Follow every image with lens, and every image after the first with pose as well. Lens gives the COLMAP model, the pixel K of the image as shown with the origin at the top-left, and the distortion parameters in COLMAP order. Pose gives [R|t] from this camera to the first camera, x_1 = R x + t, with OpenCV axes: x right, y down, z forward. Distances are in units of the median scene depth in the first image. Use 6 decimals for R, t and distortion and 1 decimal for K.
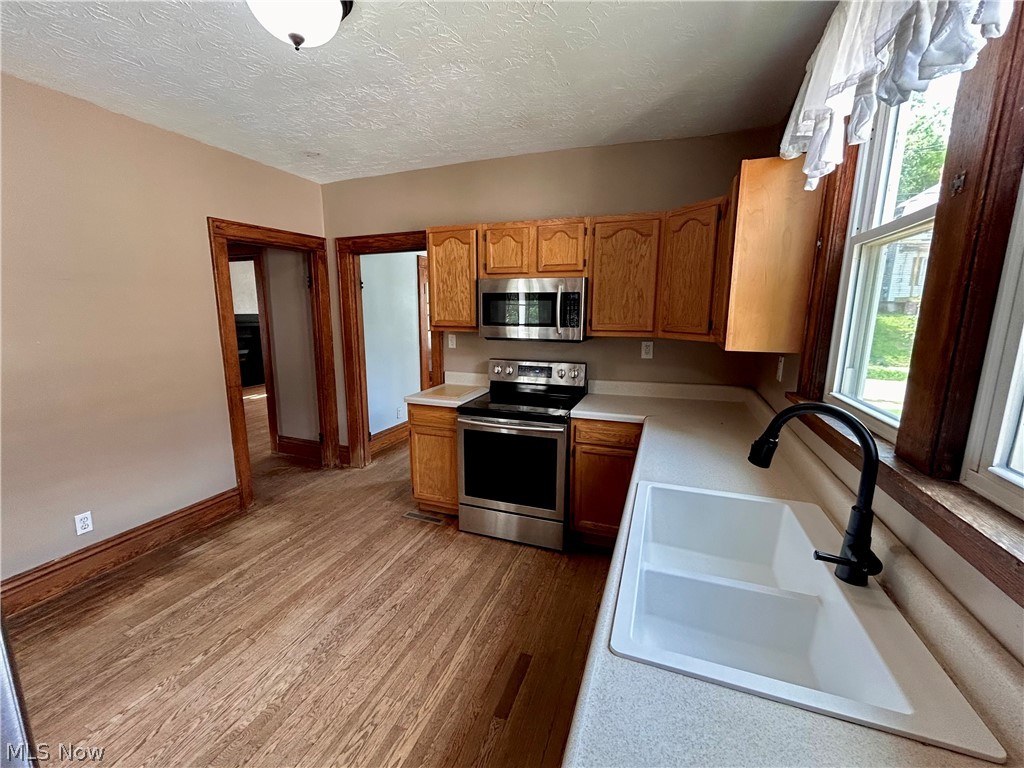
lens RADIAL K [[420.3, 0, 510.1], [0, 420.3, 383.8], [0, 0, 1]] dist [-0.002001, 0.001011]
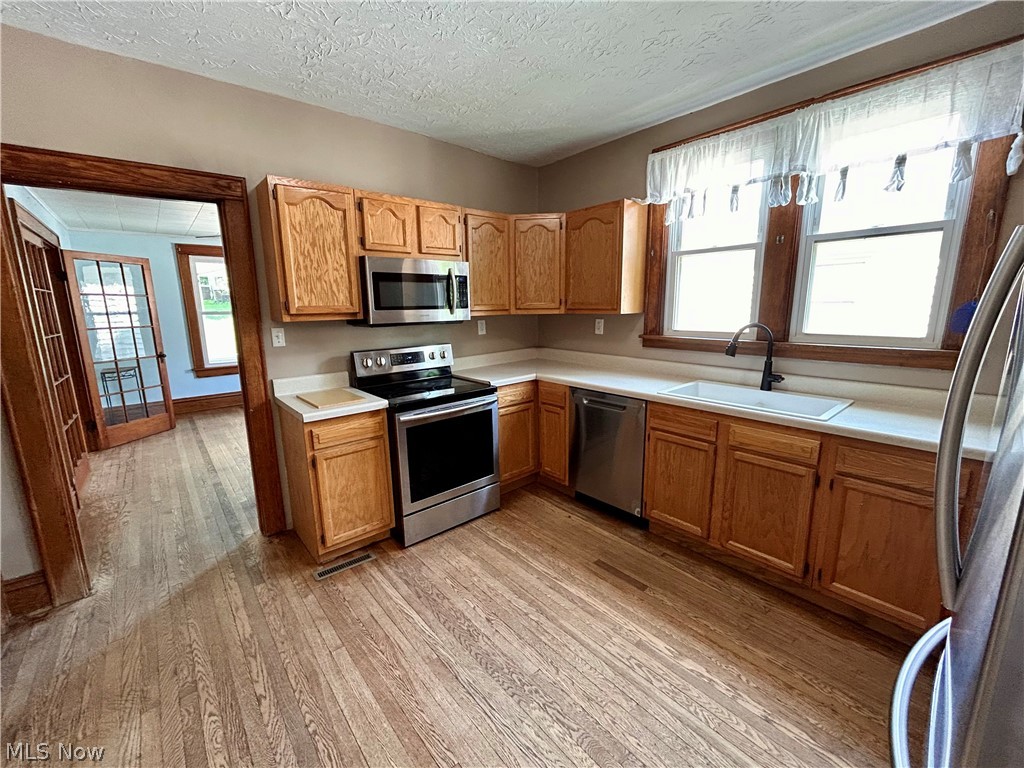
lens RADIAL K [[420.3, 0, 510.1], [0, 420.3, 383.8], [0, 0, 1]] dist [-0.002001, 0.001011]
pose [[0.480846, -0.177551, 0.858640, -0.762147], [0.171301, 0.979435, 0.106599, -0.039862], [-0.859909, 0.095828, 0.501372, 0.380621]]
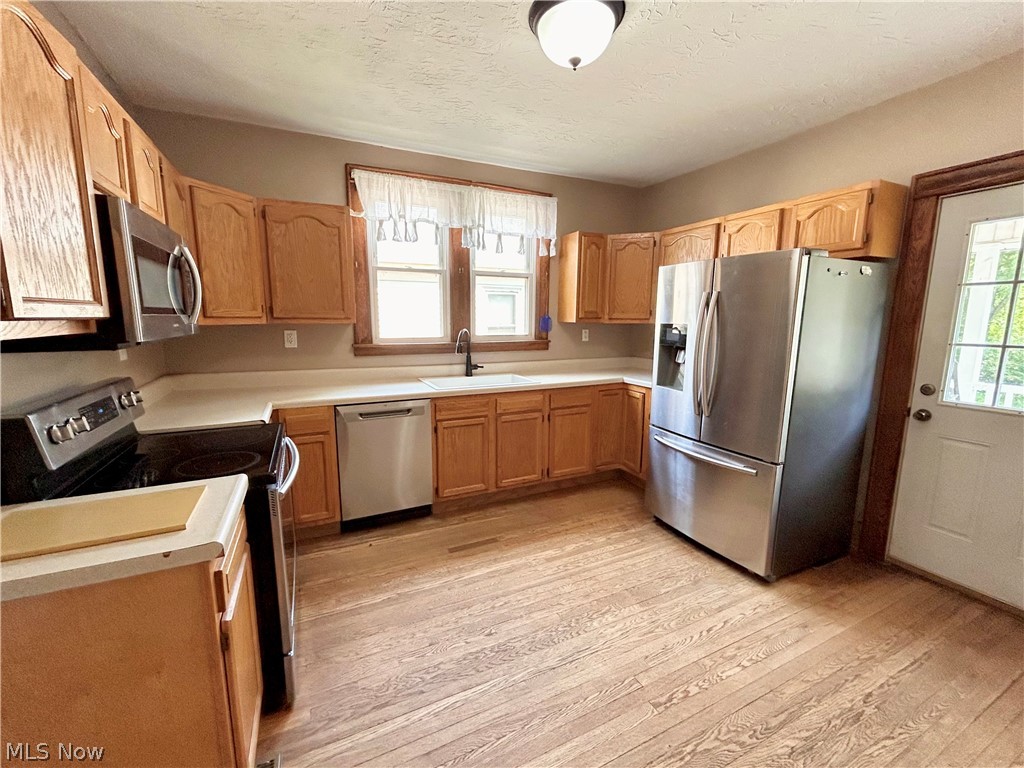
lens RADIAL K [[420.3, 0, 510.1], [0, 420.3, 383.8], [0, 0, 1]] dist [-0.002001, 0.001011]
pose [[-0.719084, -0.119647, 0.684546, -0.684165], [0.113000, 0.951824, 0.285064, -0.165153], [-0.685674, 0.282338, -0.670922, 1.150057]]
